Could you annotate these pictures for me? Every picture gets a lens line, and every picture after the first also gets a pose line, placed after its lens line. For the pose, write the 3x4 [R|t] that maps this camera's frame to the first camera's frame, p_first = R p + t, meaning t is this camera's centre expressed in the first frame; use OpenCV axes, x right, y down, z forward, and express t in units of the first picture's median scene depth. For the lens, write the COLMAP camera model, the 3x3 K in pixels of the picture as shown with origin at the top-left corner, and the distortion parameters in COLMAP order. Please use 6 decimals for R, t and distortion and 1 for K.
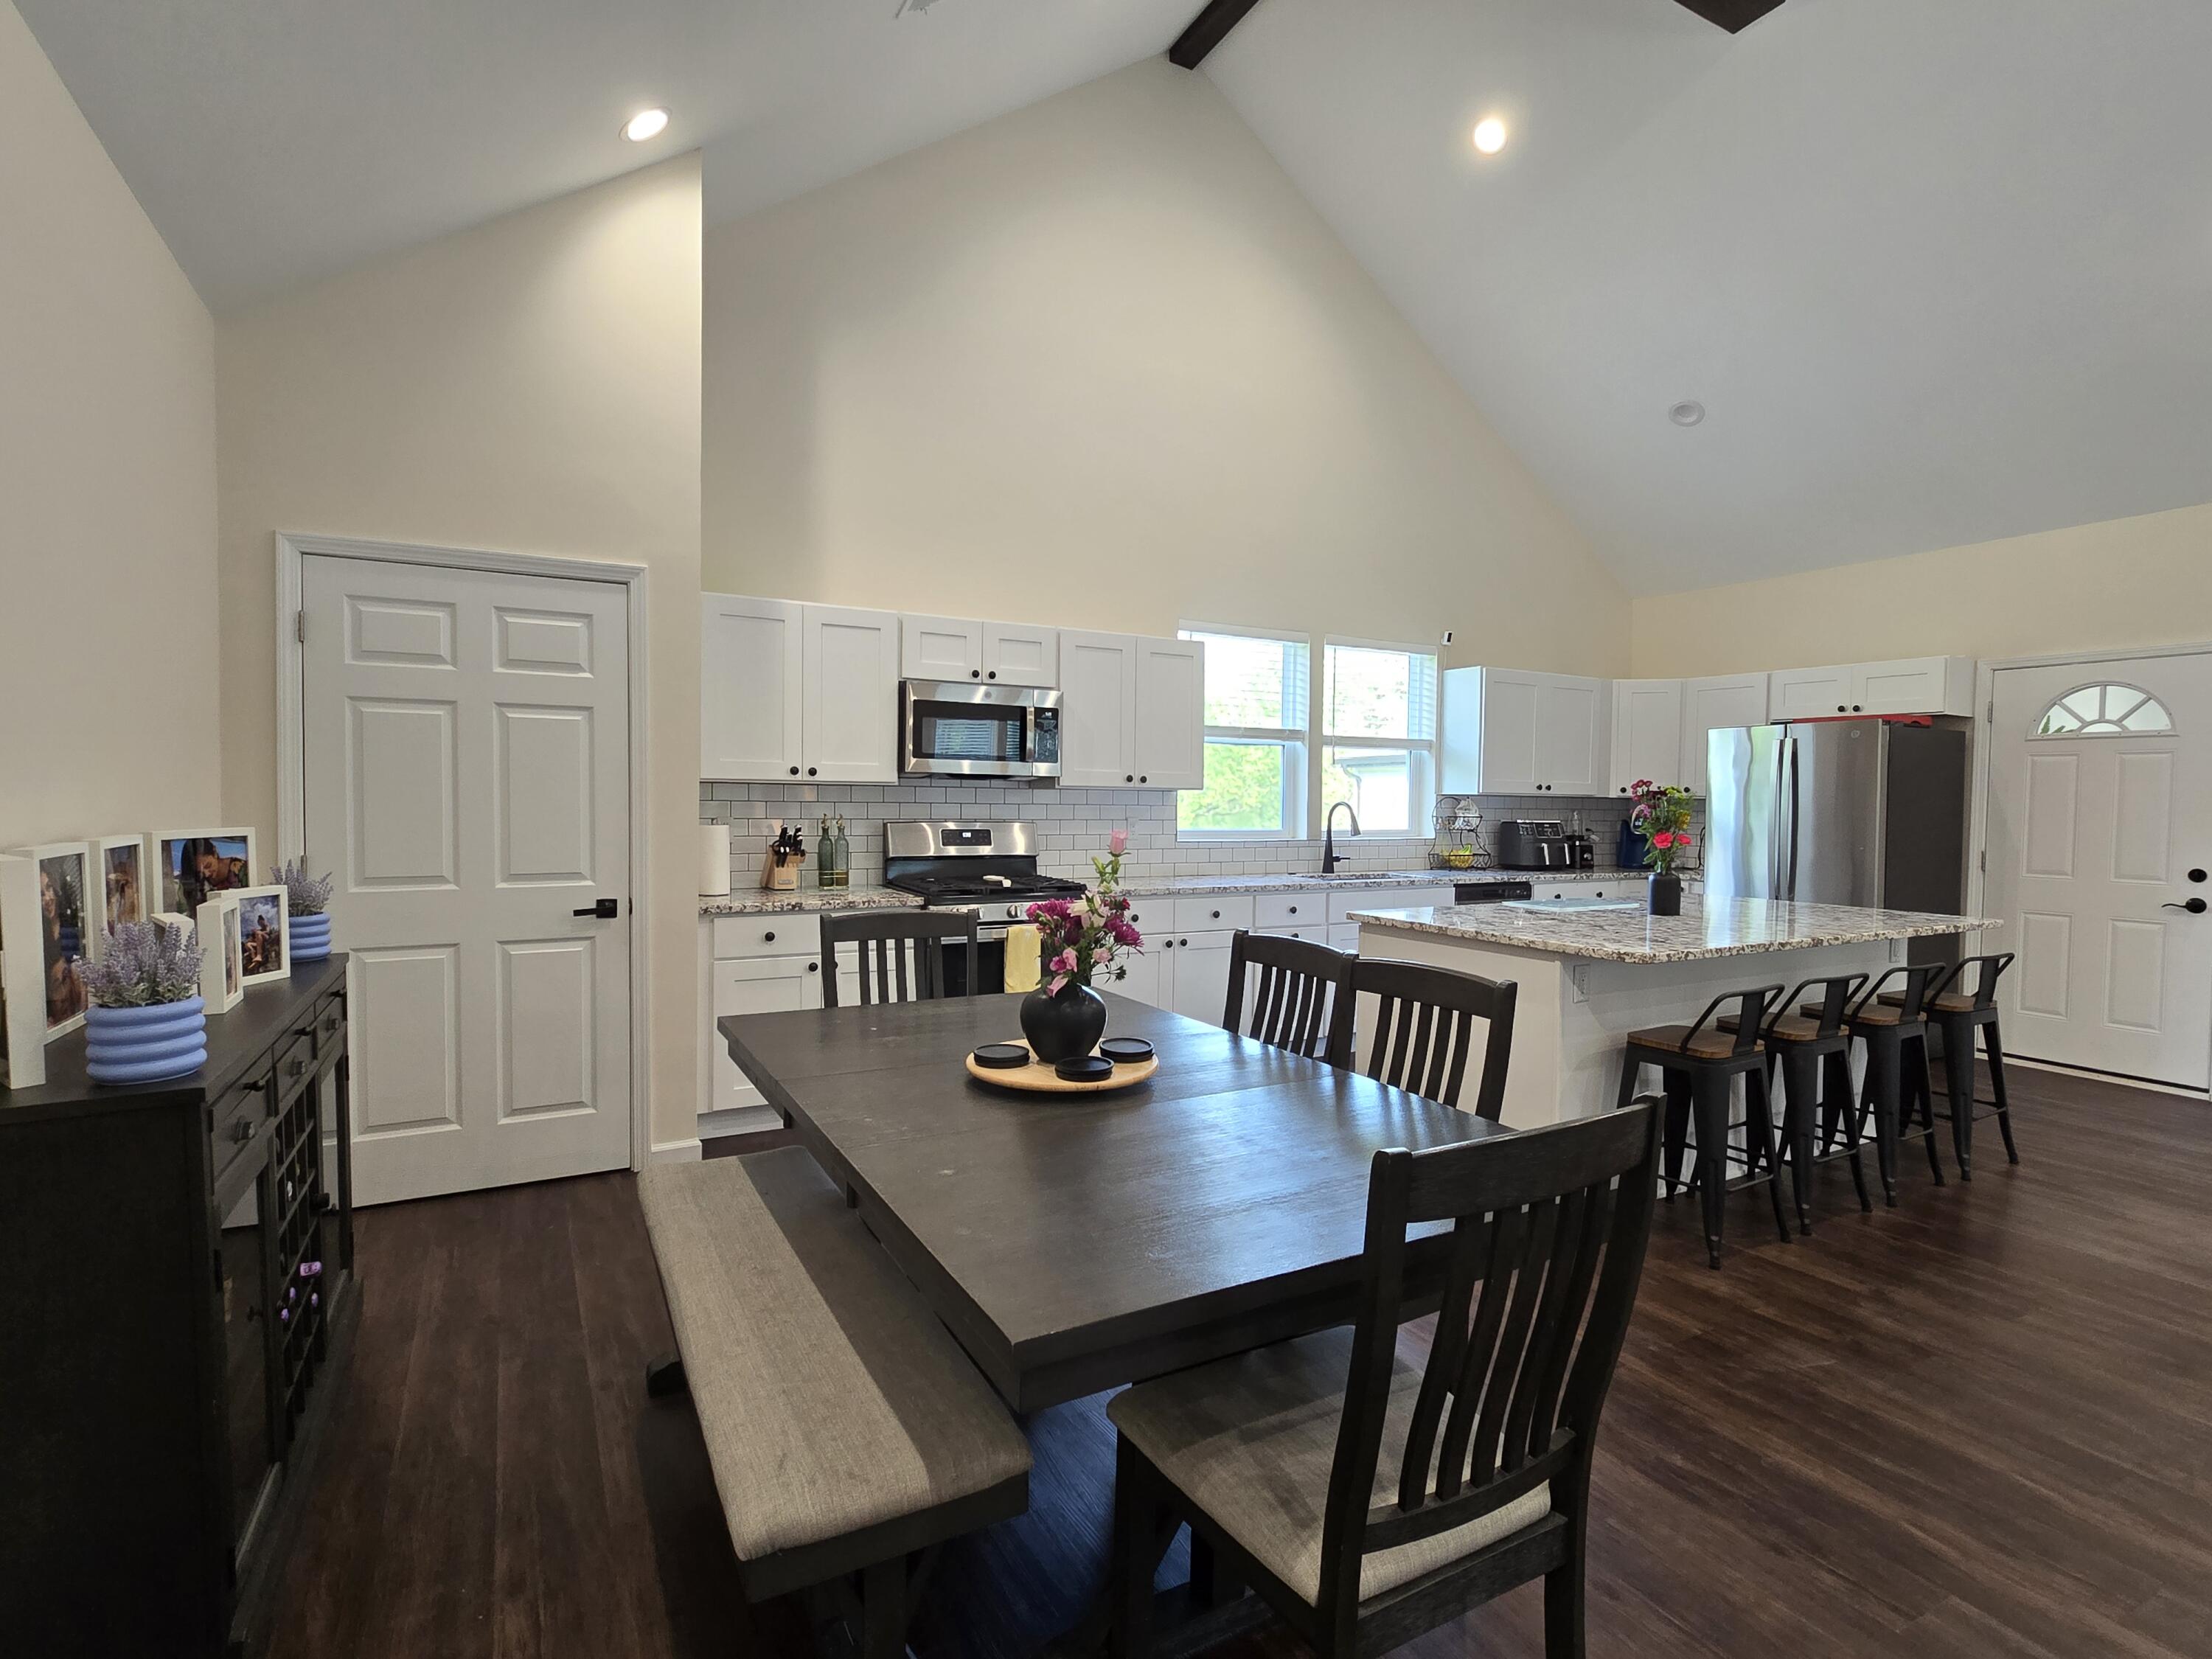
lens RADIAL K [[1083.7, 0, 1112.7], [0, 1083.7, 832.6], [0, 0, 1]] dist [-0.001100, 0.001938]
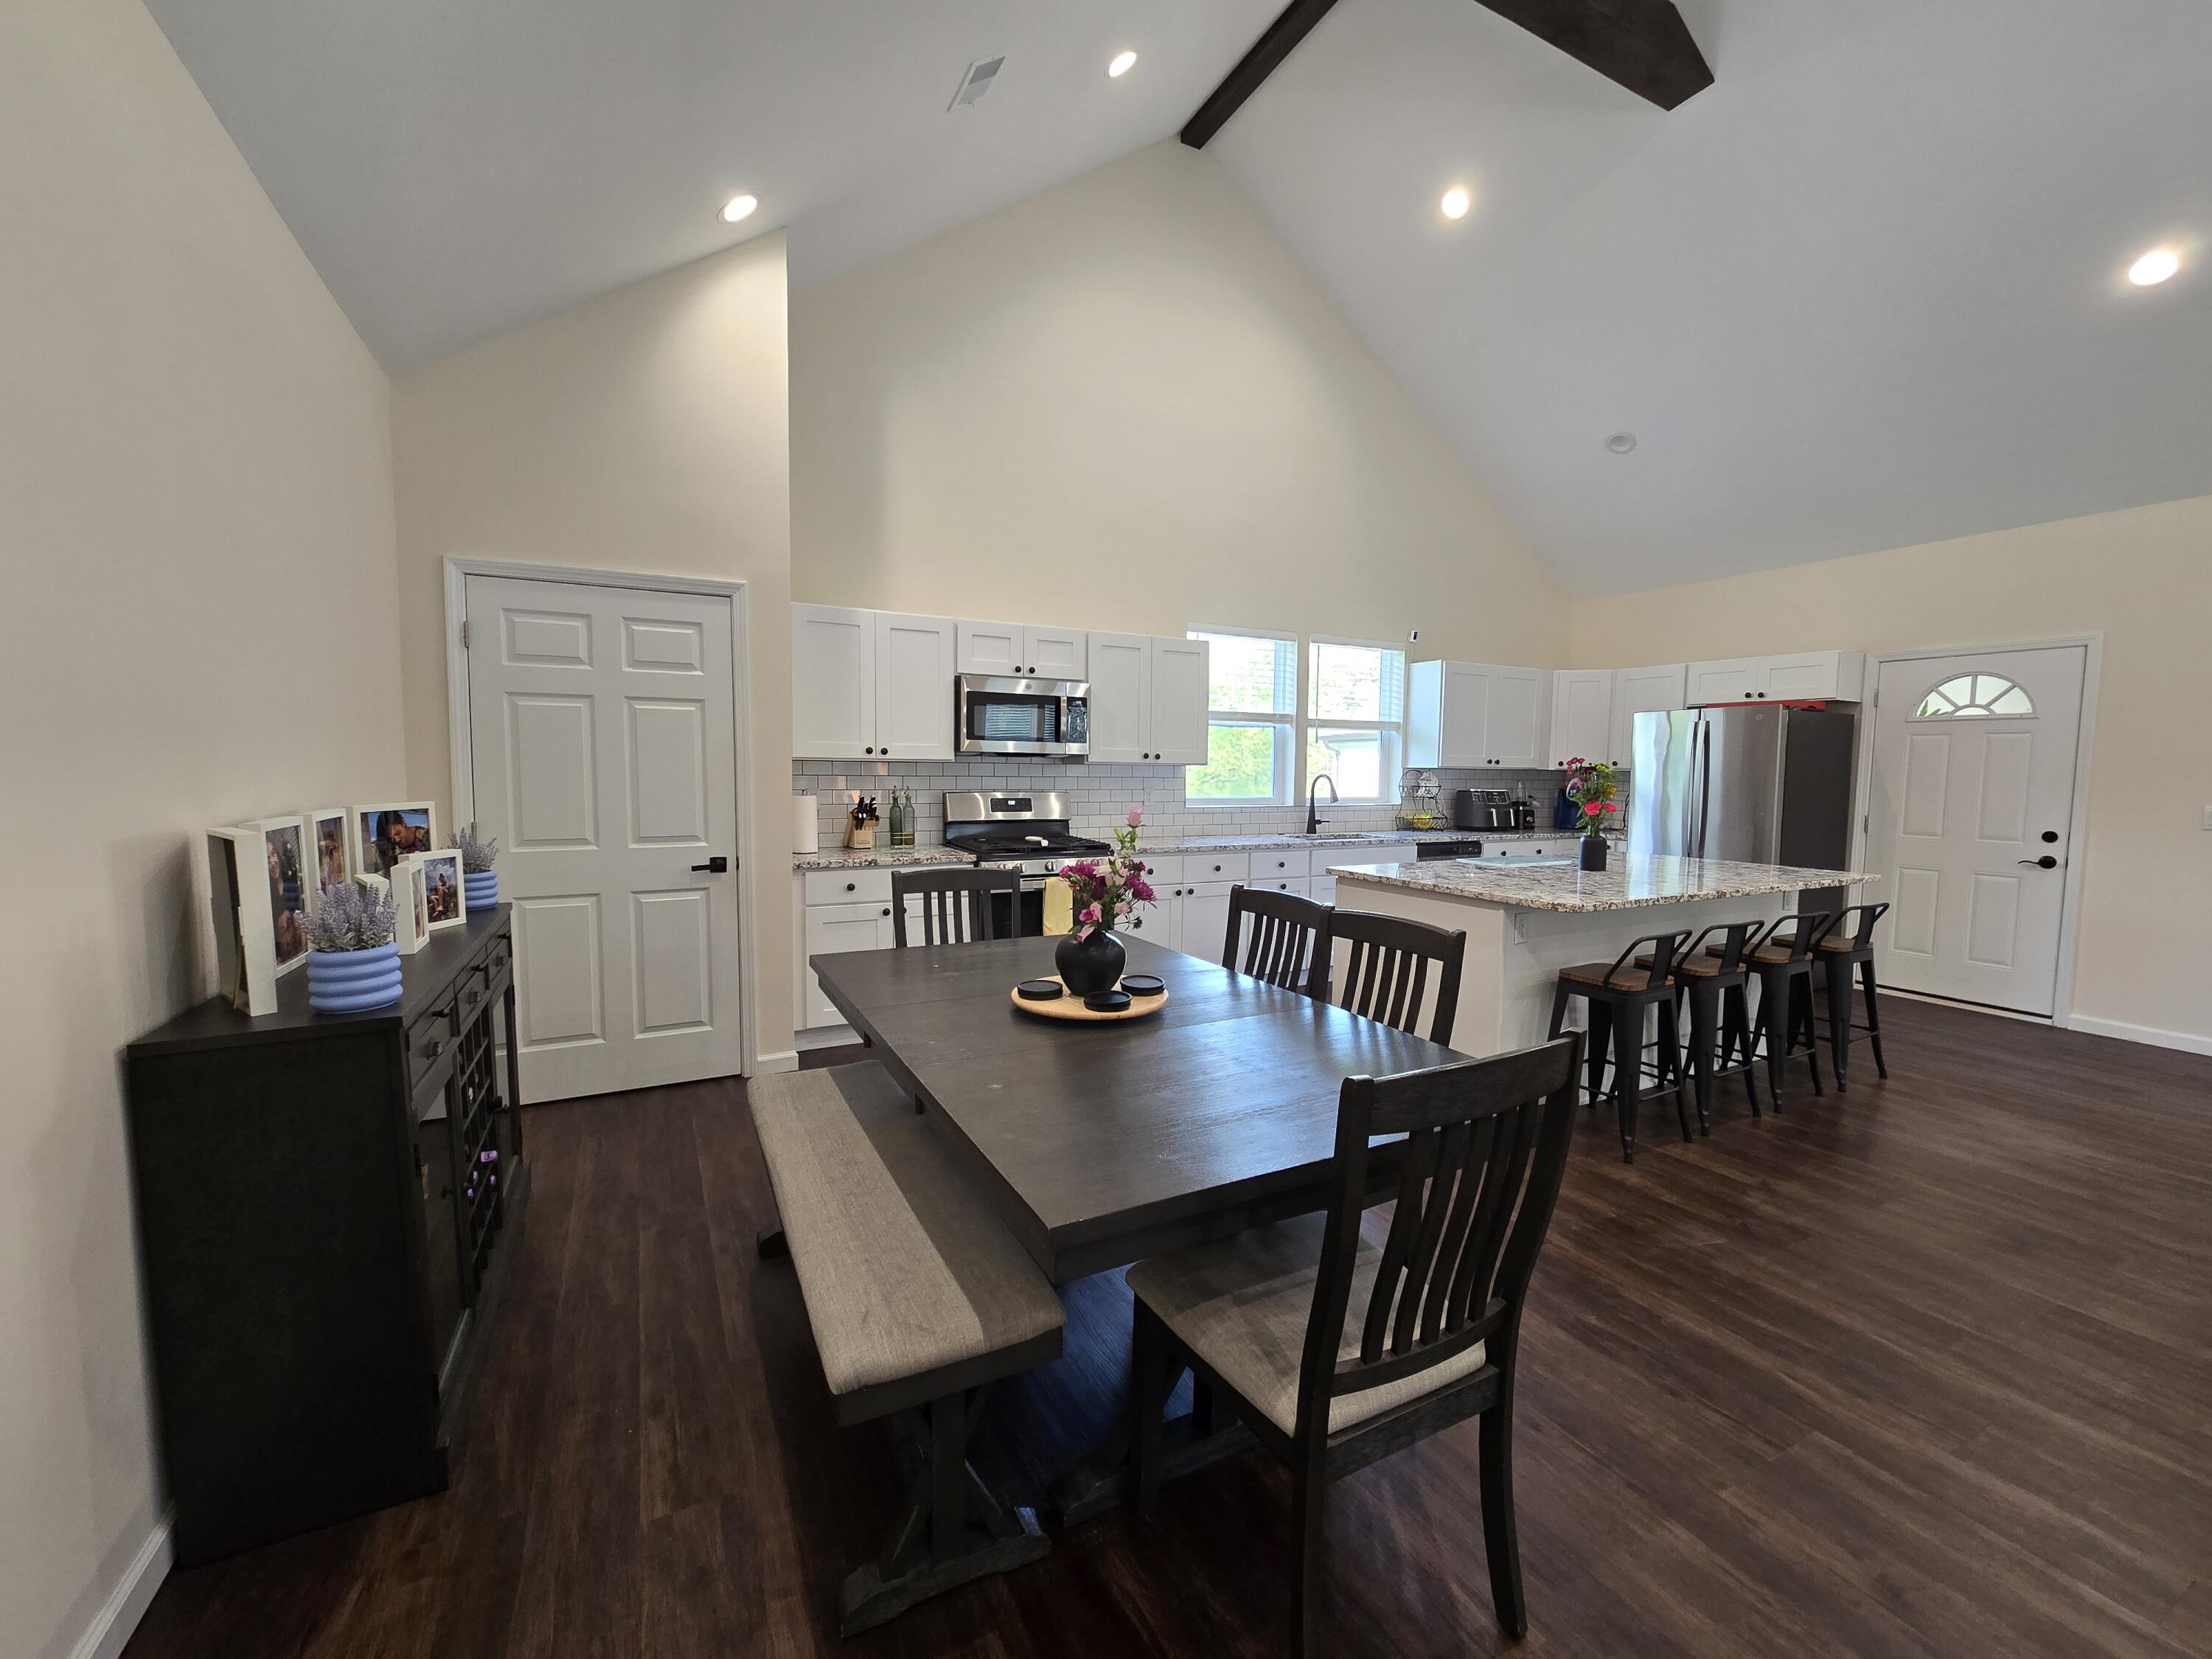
lens RADIAL K [[898.4, 0, 1112.6], [0, 898.4, 831.6], [0, 0, 1]] dist [0.000669, -0.000009]
pose [[0.999749, 0.000306, -0.022417, 0.001150], [0.000579, 0.999222, 0.039446, -0.007589], [0.022411, -0.039449, 0.998970, -0.002791]]
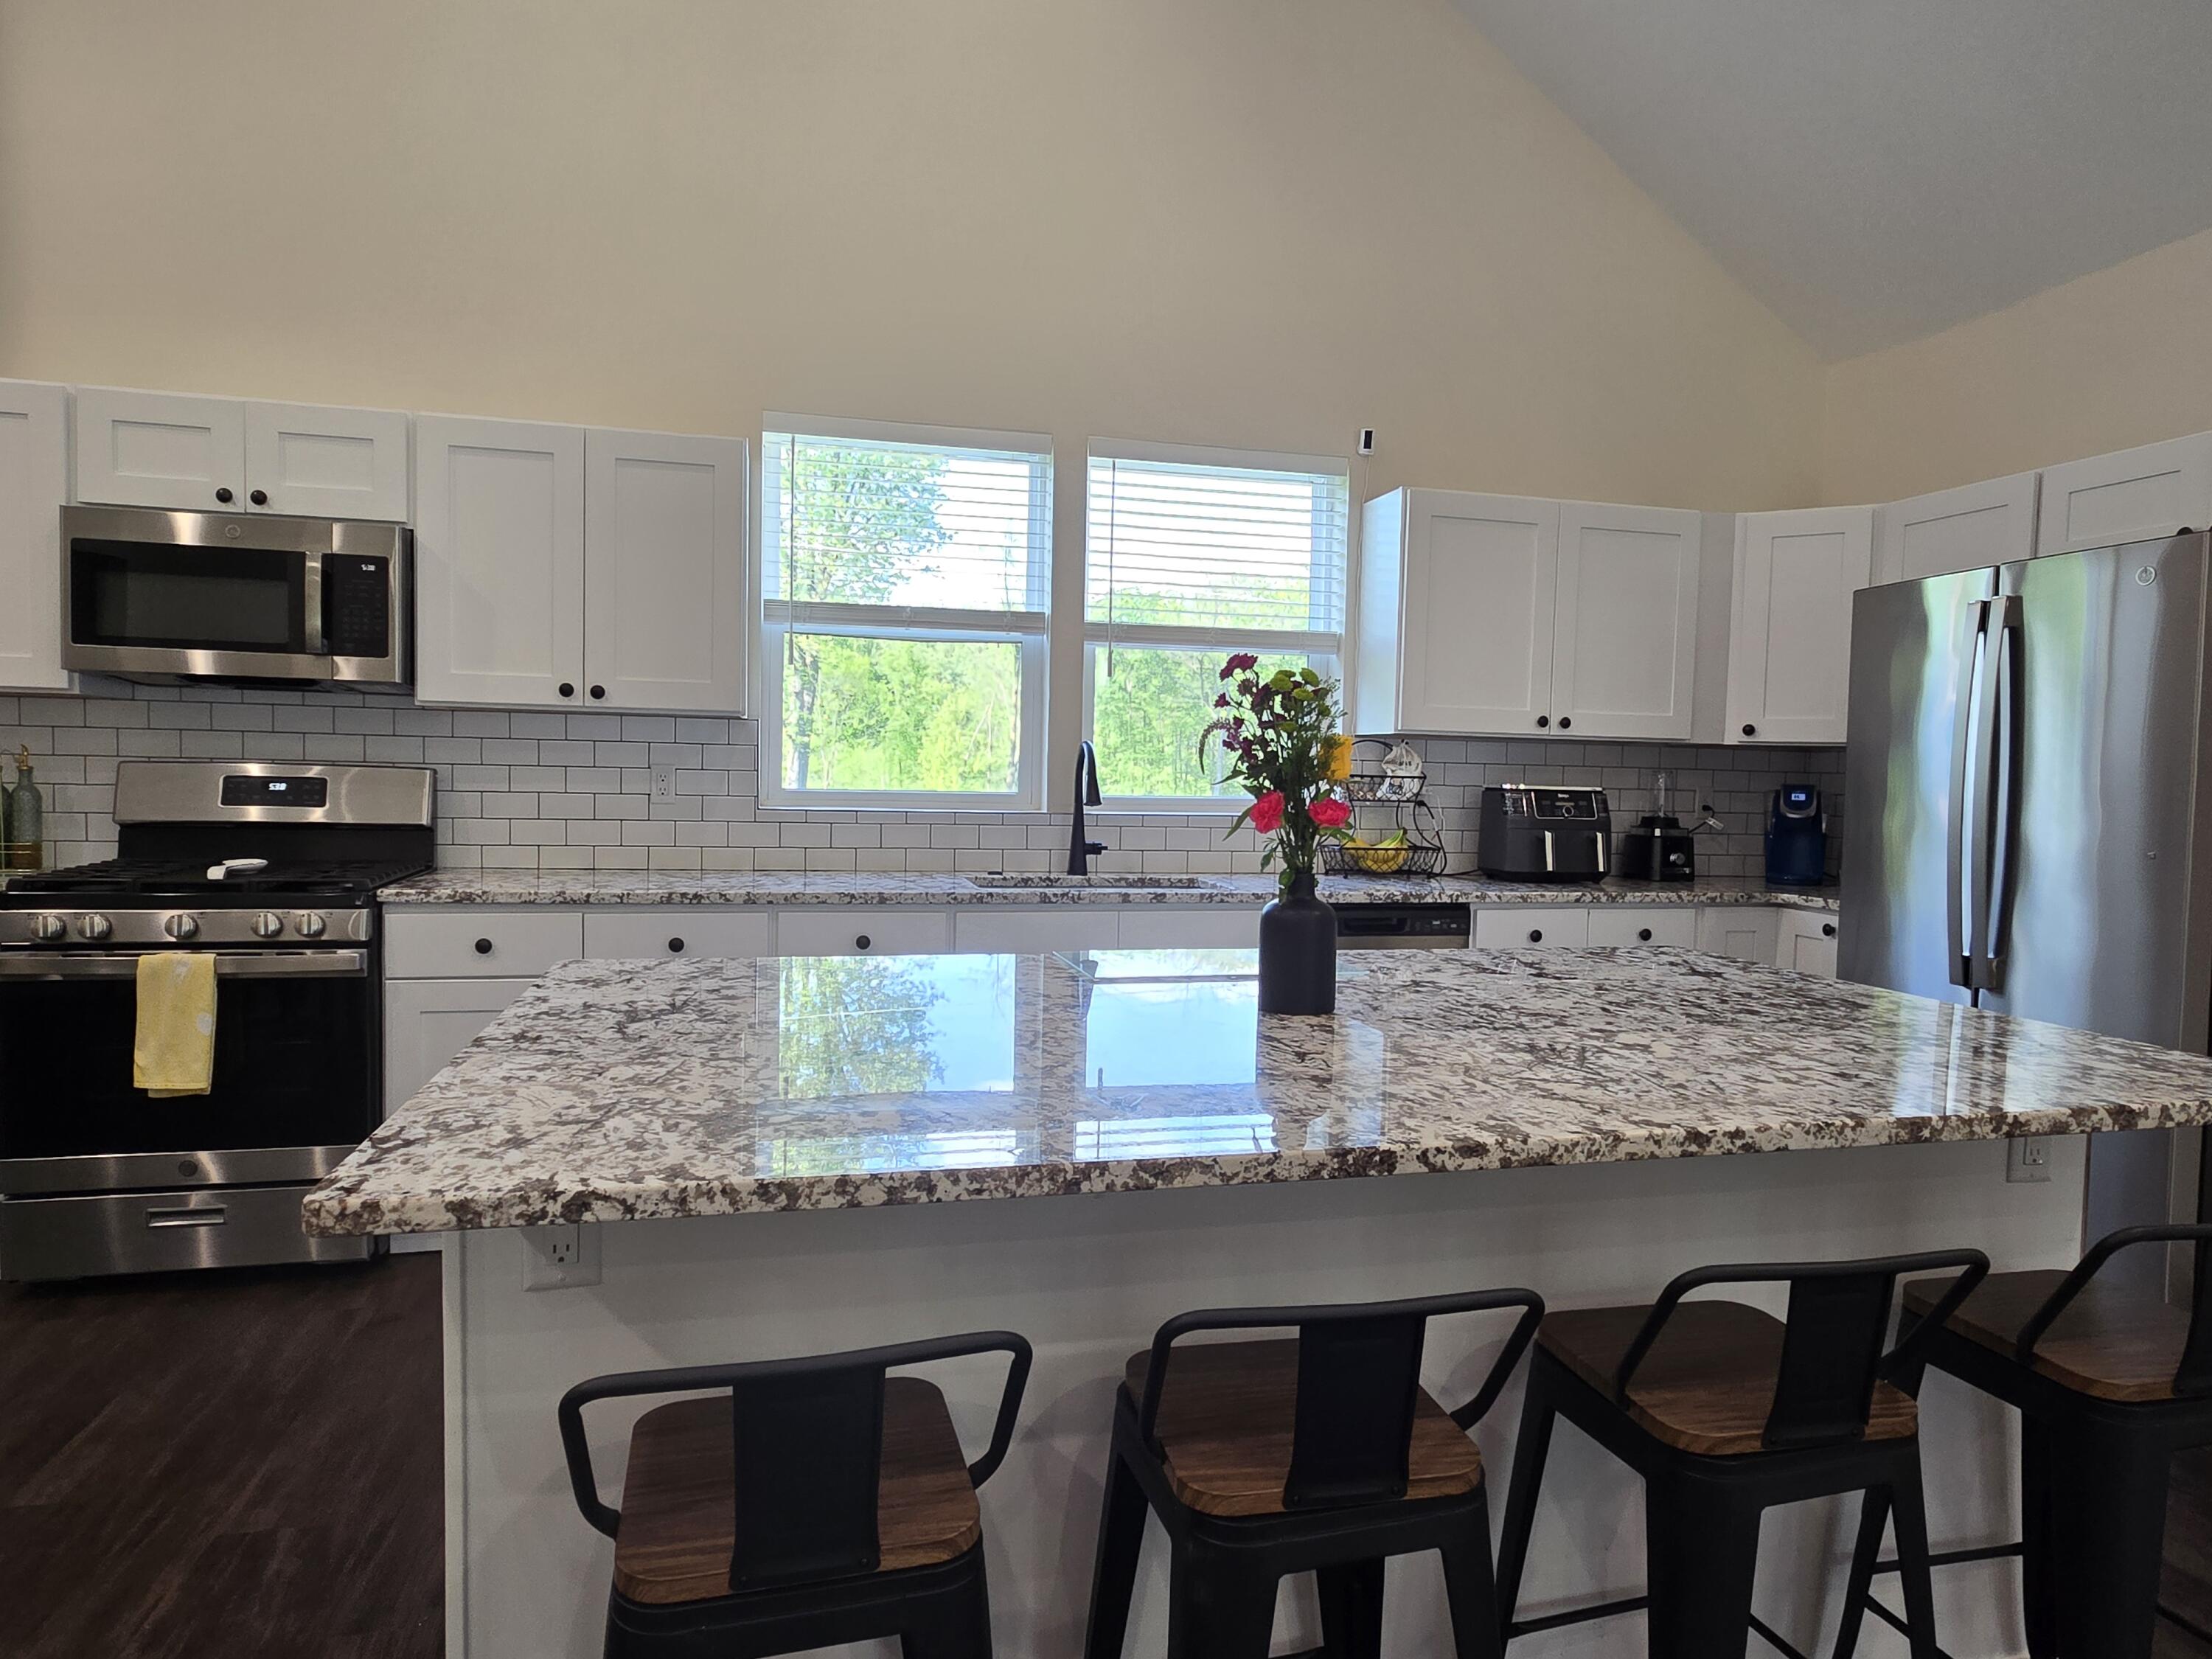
lens RADIAL K [[1300.6, 0, 1112.3], [0, 1300.6, 829.8], [0, 0, 1]] dist [-0.001088, -0.000042]
pose [[0.964352, 0.022158, -0.263692, 0.676802], [-0.019029, 0.999715, 0.014414, 0.009187], [0.263936, -0.008882, 0.964499, 0.649906]]
